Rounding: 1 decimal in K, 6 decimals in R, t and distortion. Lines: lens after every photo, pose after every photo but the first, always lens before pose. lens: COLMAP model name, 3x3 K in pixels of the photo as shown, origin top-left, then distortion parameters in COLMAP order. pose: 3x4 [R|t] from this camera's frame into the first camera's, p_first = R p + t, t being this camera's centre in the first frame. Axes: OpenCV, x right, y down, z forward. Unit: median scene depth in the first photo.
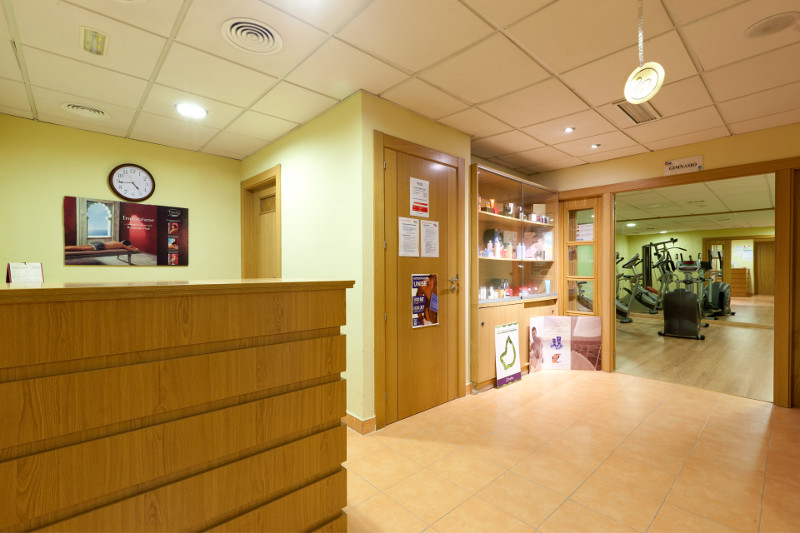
lens RADIAL K [[364.4, 0, 399.2], [0, 364.4, 271.8], [0, 0, 1]] dist [0.000706, 0.000107]
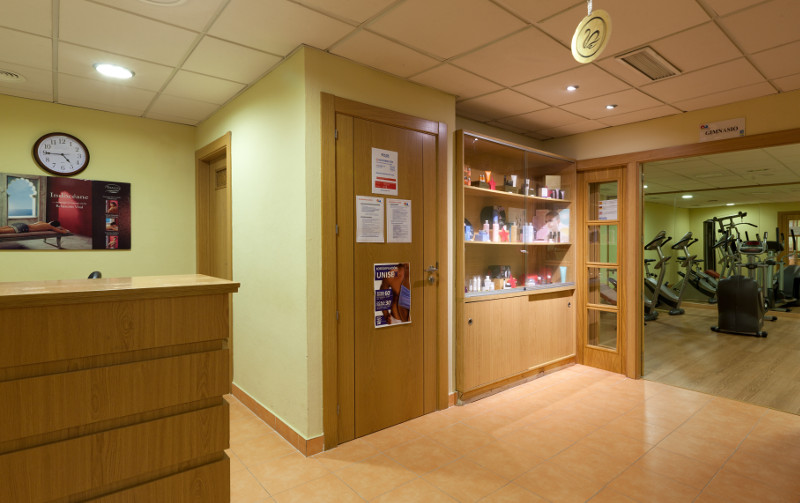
lens RADIAL K [[423.4, 0, 400.0], [0, 423.4, 251.5], [0, 0, 1]] dist [-0.002390, -0.001156]
pose [[0.999226, 0.005055, -0.039007, 0.109633], [-0.004918, 0.999981, 0.003603, -0.020880], [0.039025, -0.003408, 0.999232, 0.026789]]
